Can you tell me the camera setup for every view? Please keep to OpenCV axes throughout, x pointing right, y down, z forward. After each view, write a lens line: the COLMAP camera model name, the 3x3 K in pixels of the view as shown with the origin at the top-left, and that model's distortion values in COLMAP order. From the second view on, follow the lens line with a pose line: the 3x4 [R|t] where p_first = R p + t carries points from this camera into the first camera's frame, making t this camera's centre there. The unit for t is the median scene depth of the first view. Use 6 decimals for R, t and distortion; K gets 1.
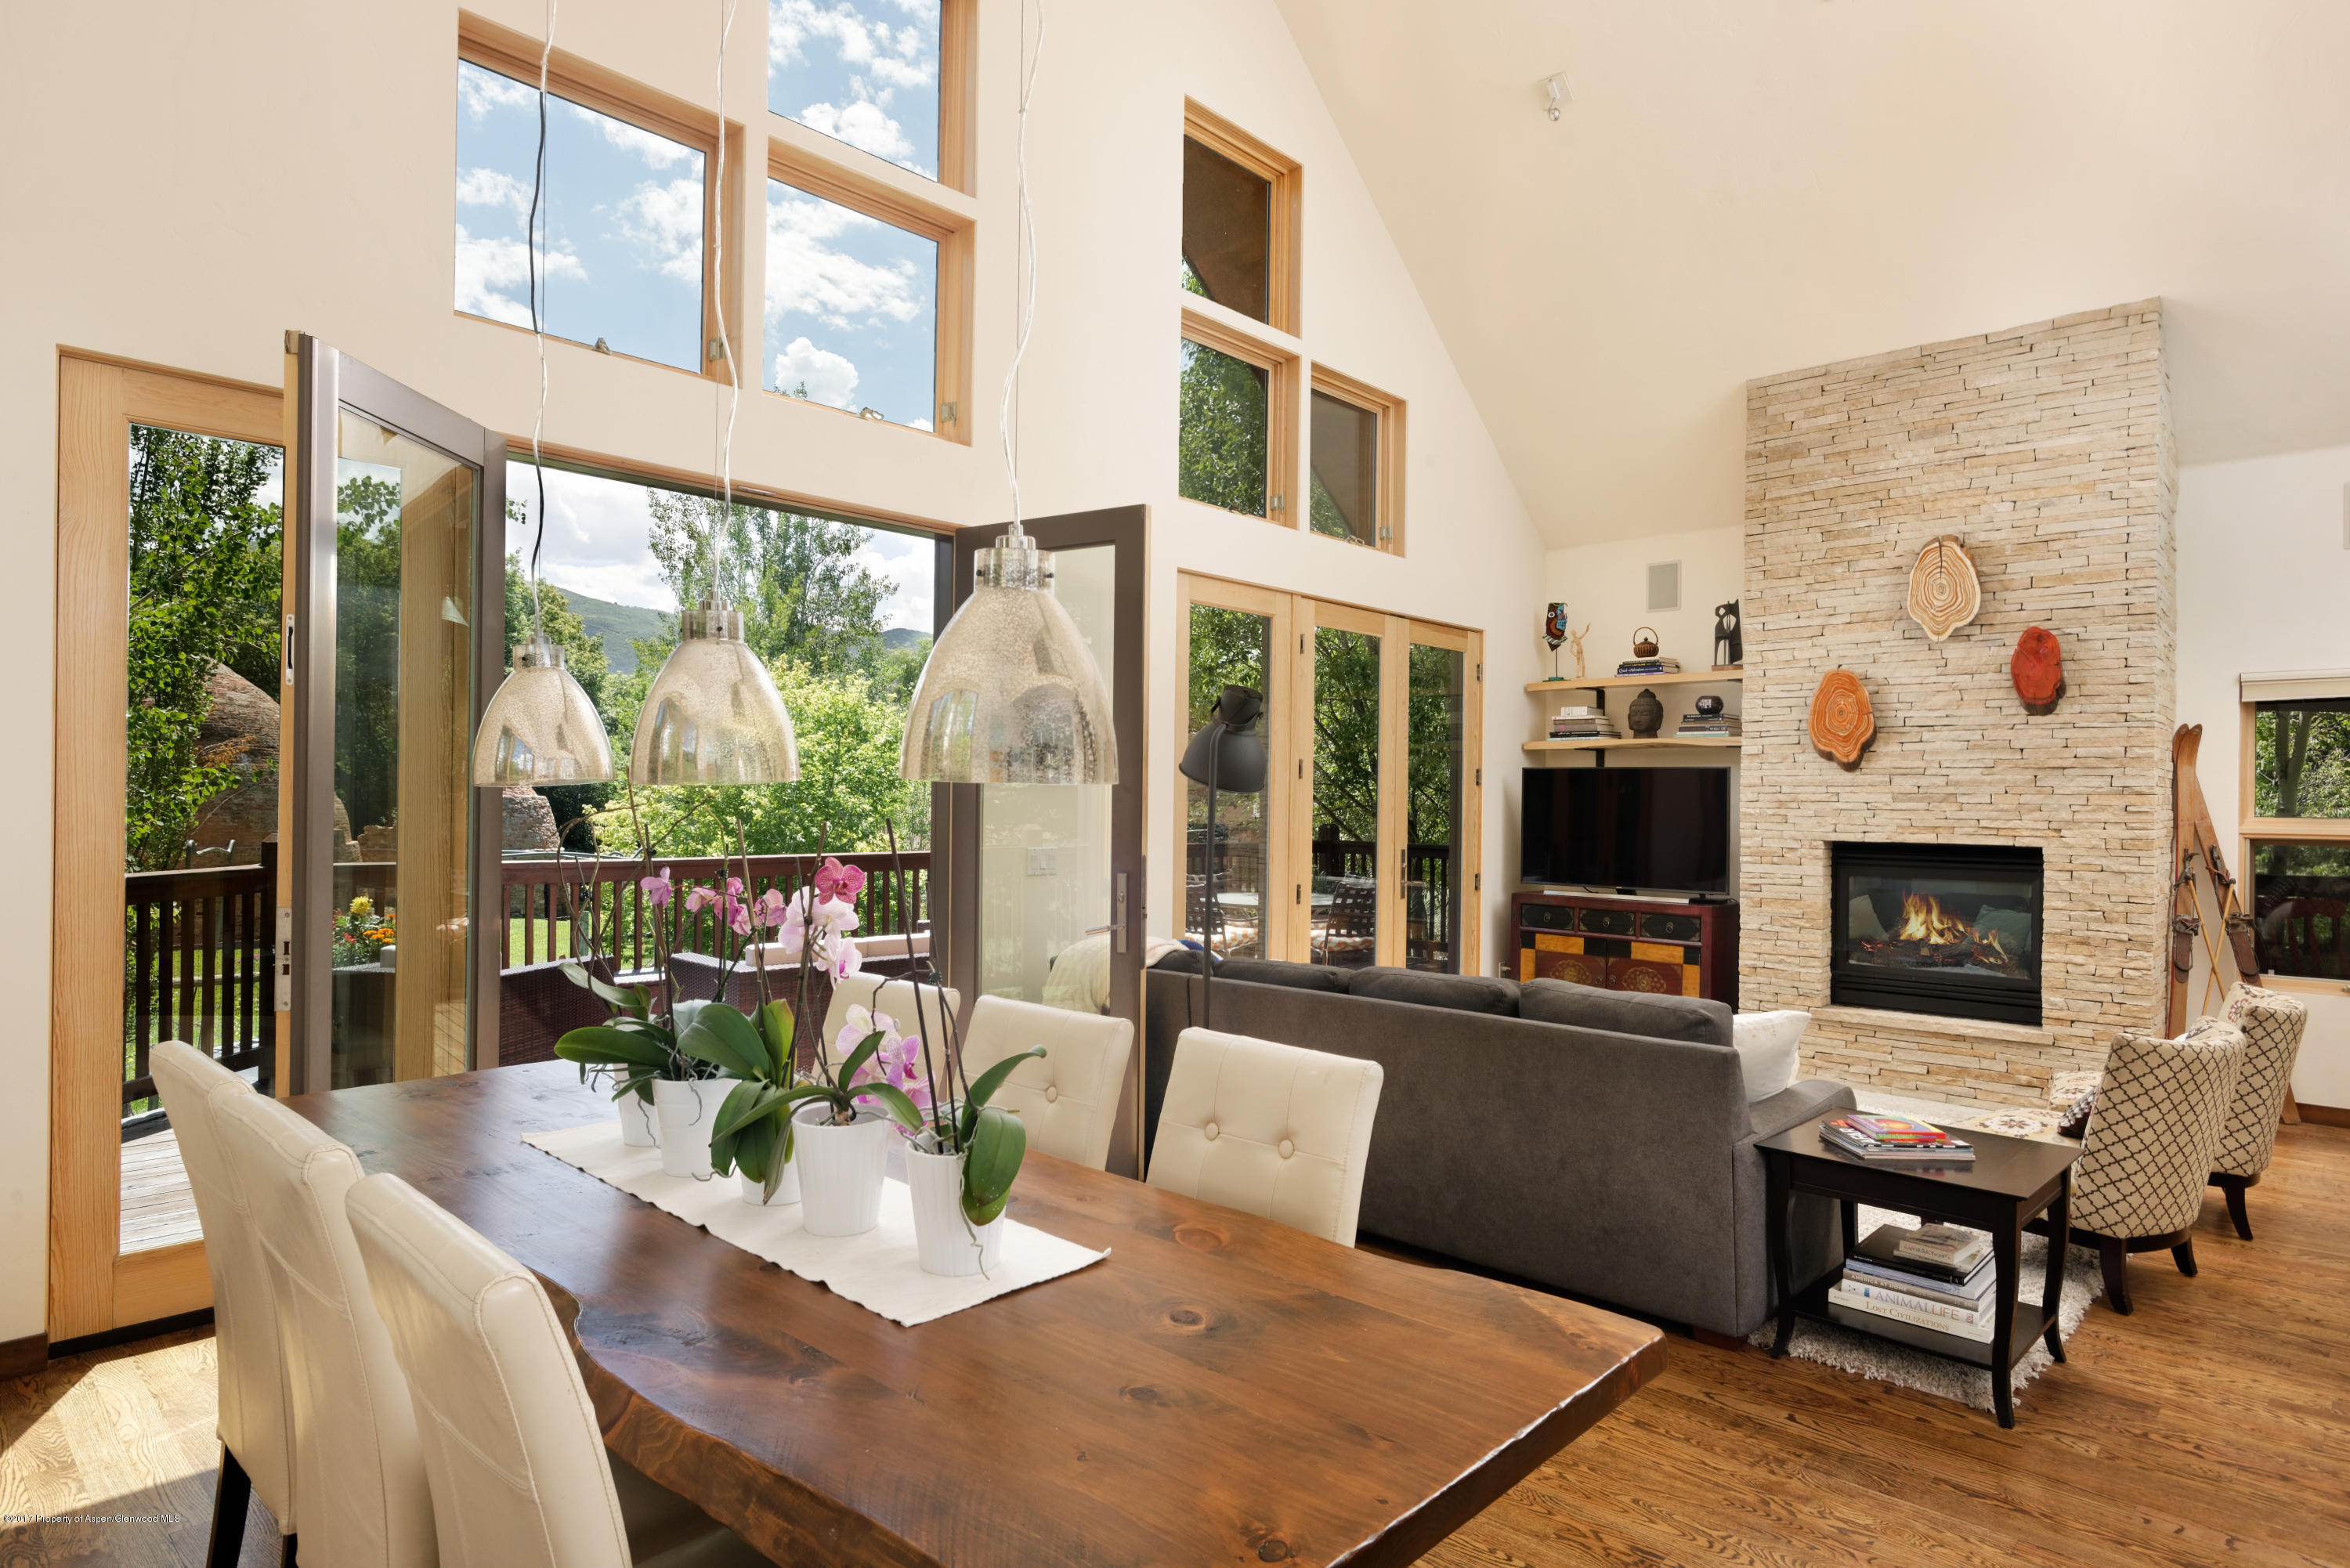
lens RADIAL K [[1310.2, 0, 1178.0], [0, 1310.2, 790.9], [0, 0, 1]] dist [0.001200, -0.000022]
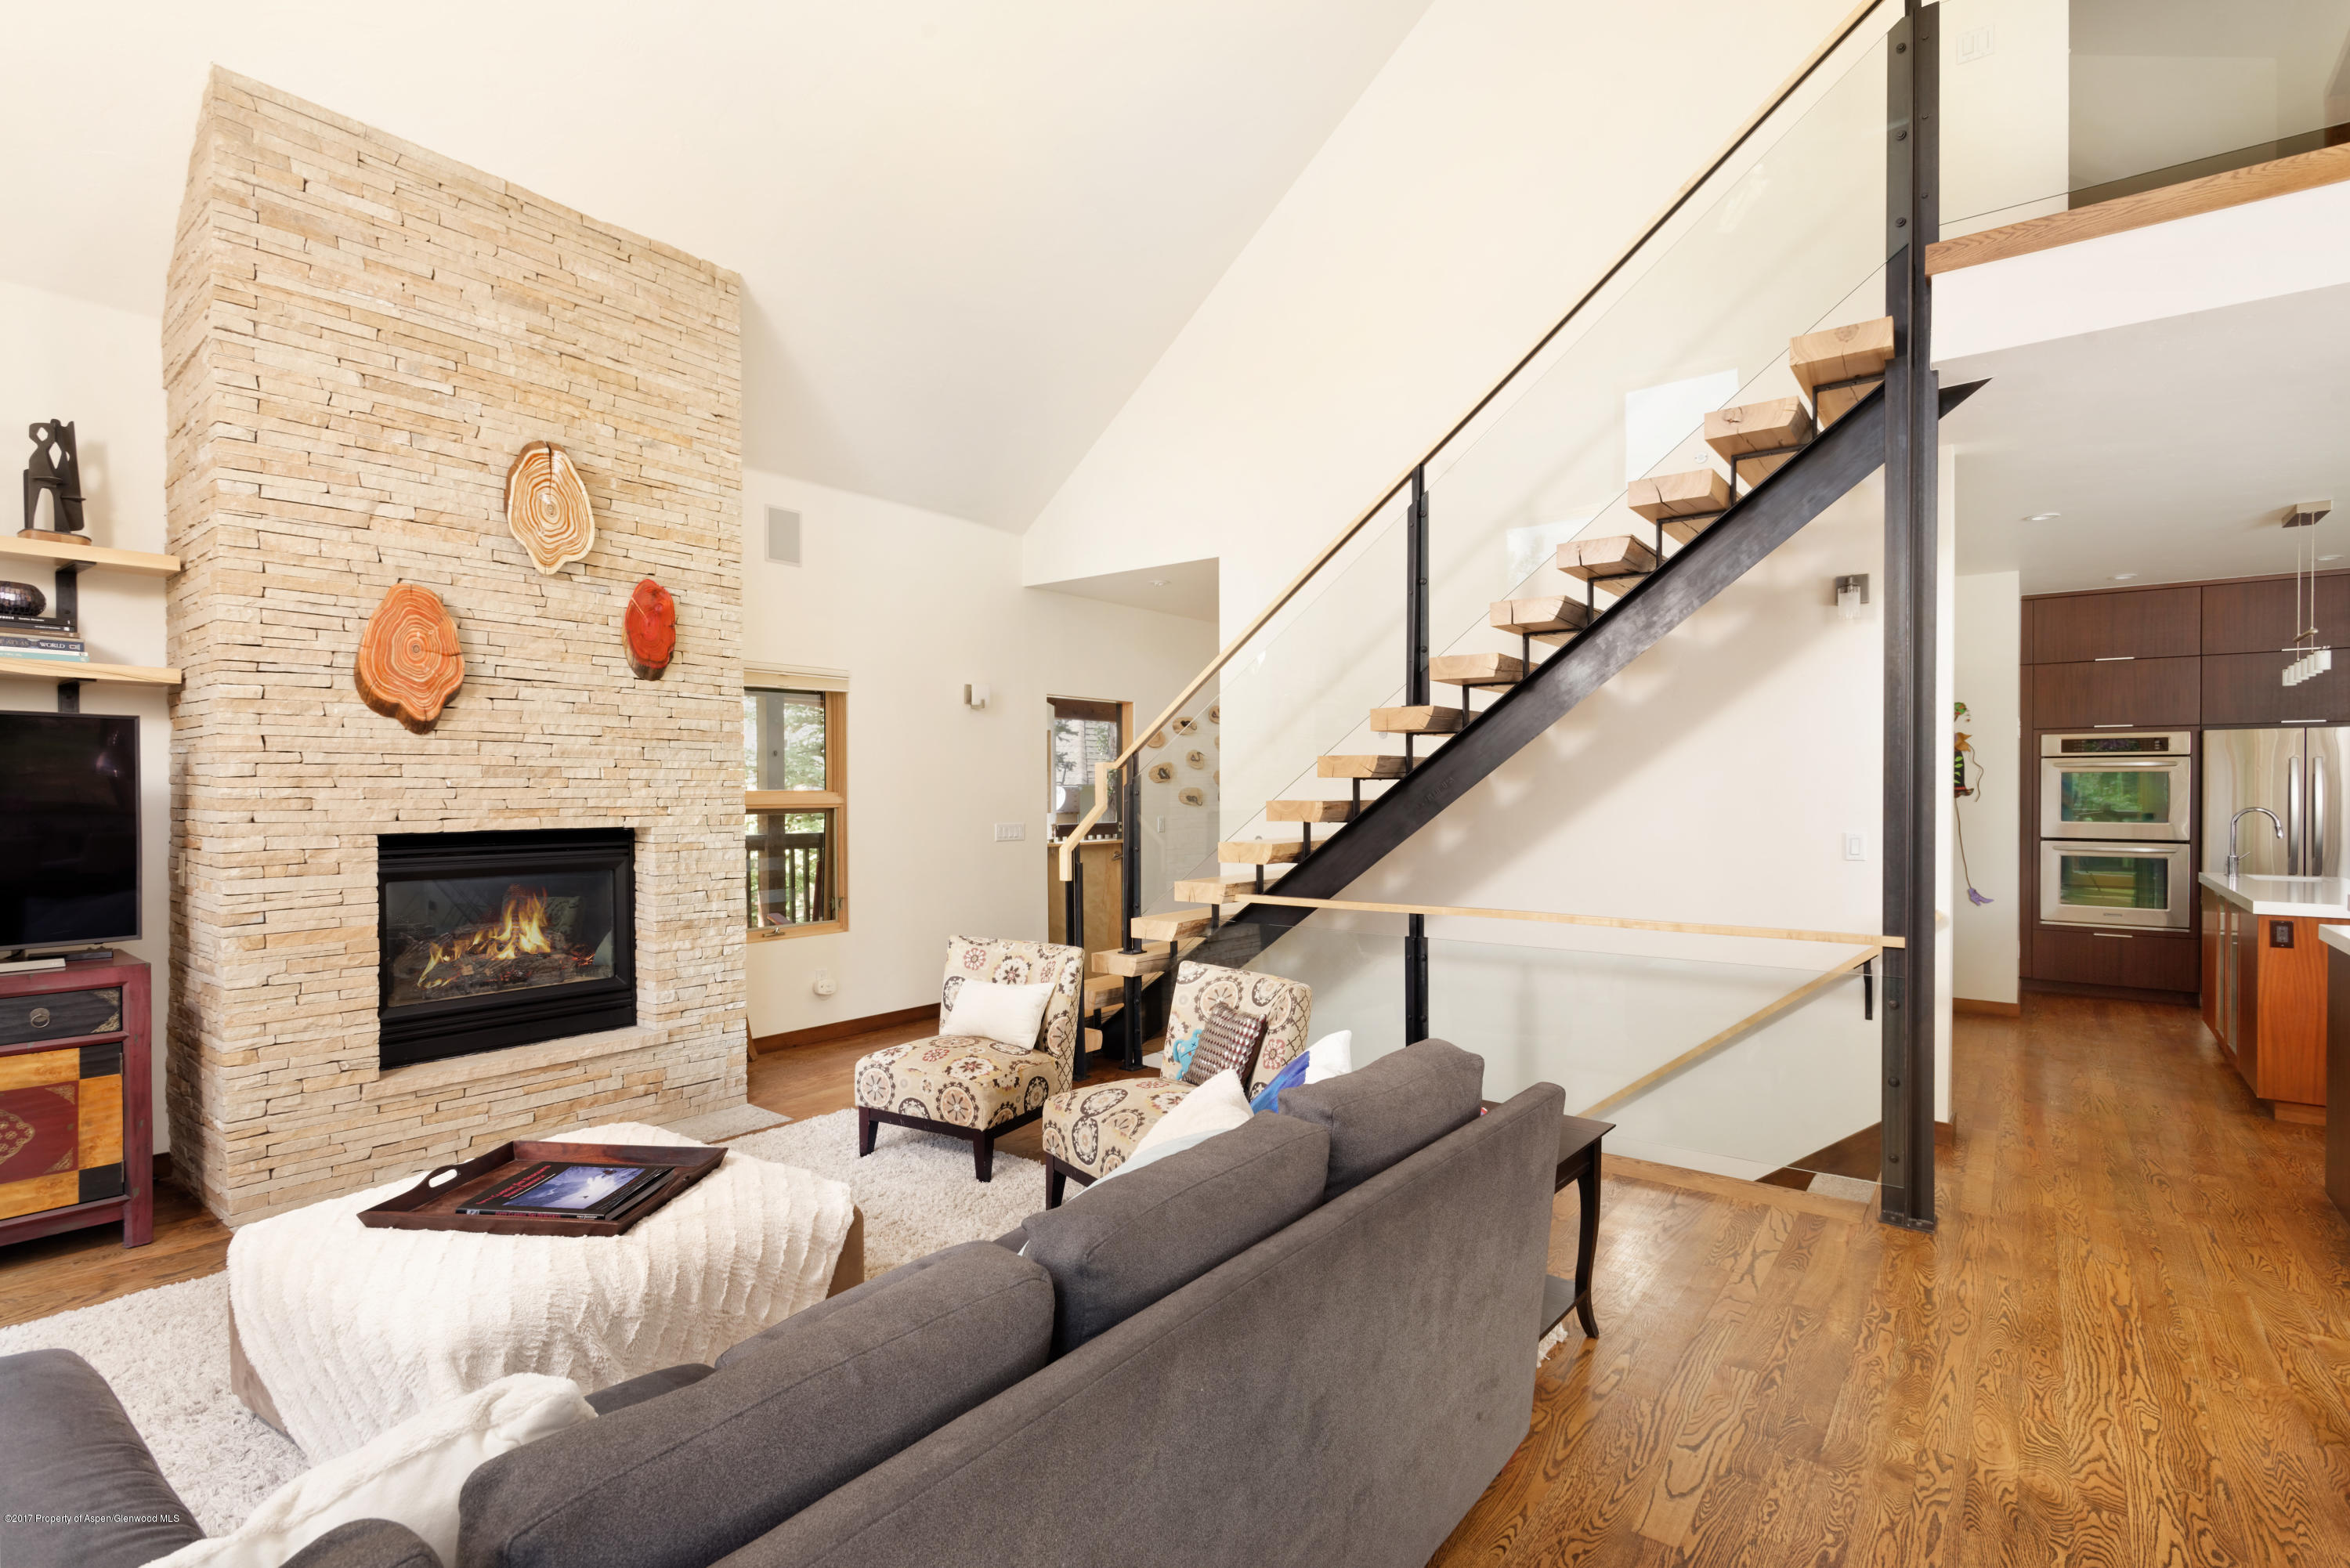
lens RADIAL K [[1121.5, 0, 1184.7], [0, 1121.5, 800.3], [0, 0, 1]] dist [0.000799, 0.001193]
pose [[-0.118387, -0.020747, 0.992751, -0.140720], [-0.008383, 0.999767, 0.019894, 0.005778], [-0.992932, -0.005967, -0.118533, 0.693698]]
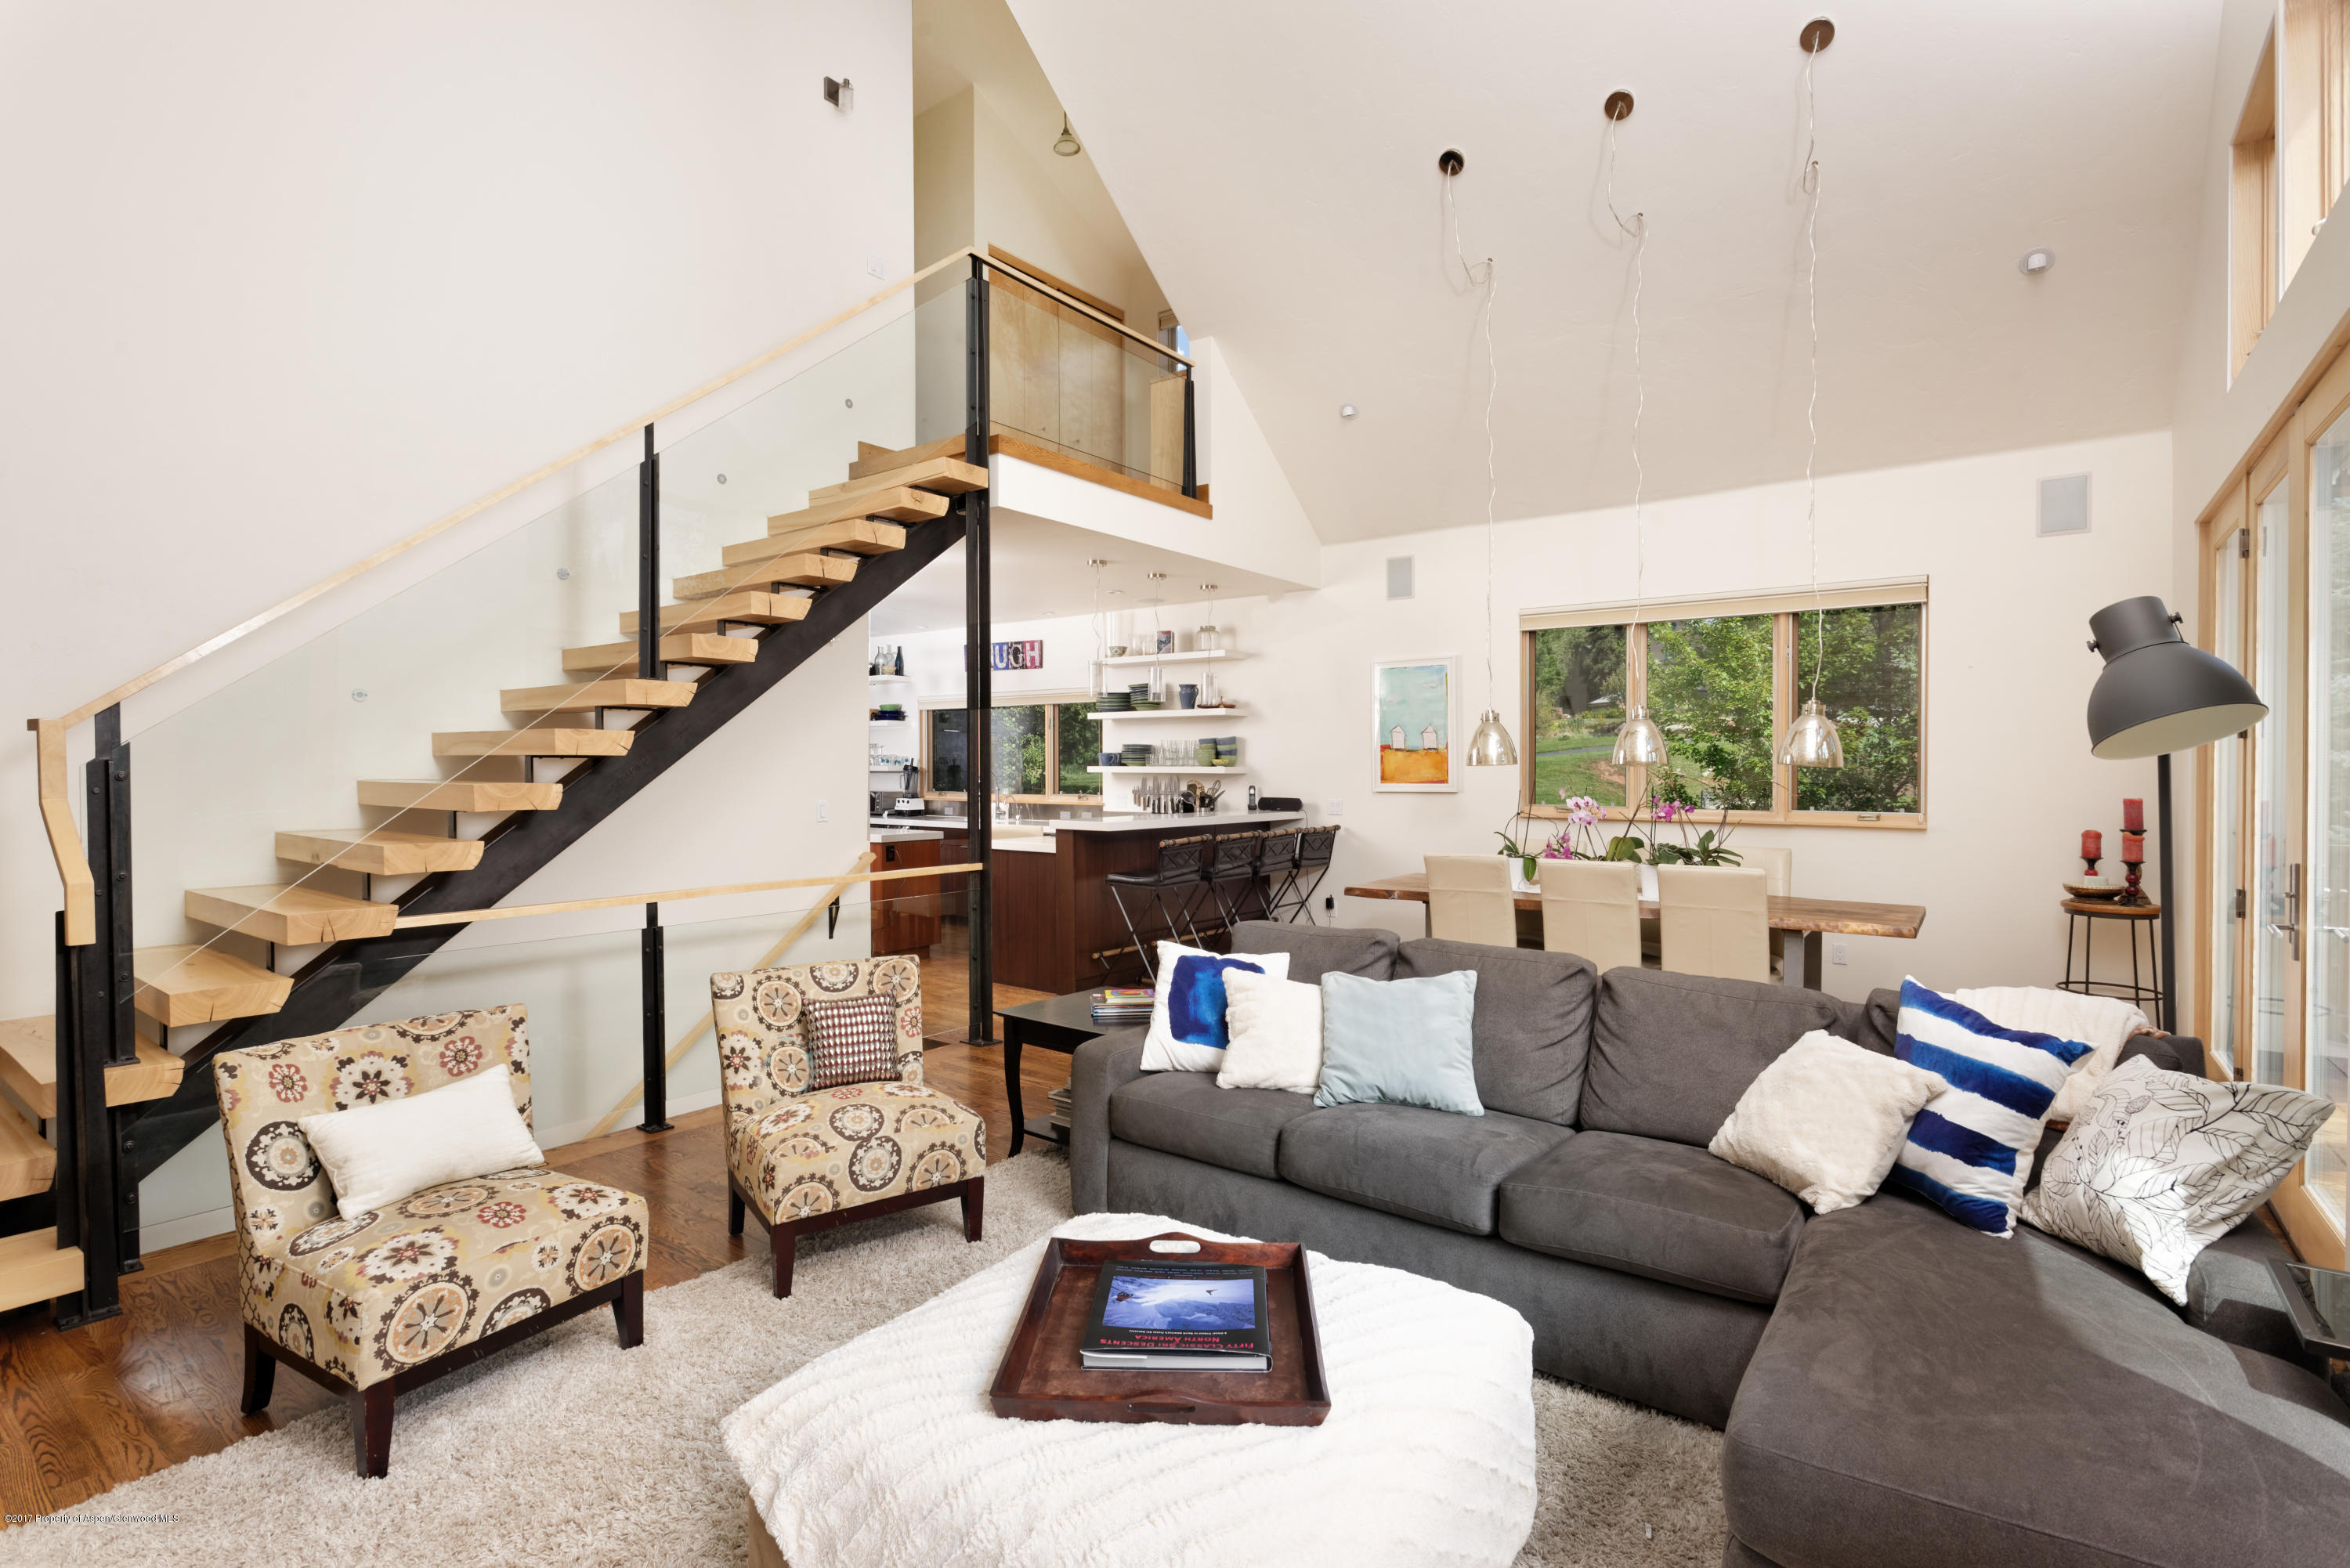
lens RADIAL K [[1121.5, 0, 1179.4], [0, 1121.5, 776.8], [0, 0, 1]] dist [0.000799, 0.001193]
pose [[-0.991998, -0.007924, -0.126004, 0.641654], [-0.007986, 0.999968, -0.000015, 0.019511], [0.126001, 0.000991, -0.992030, 1.481289]]
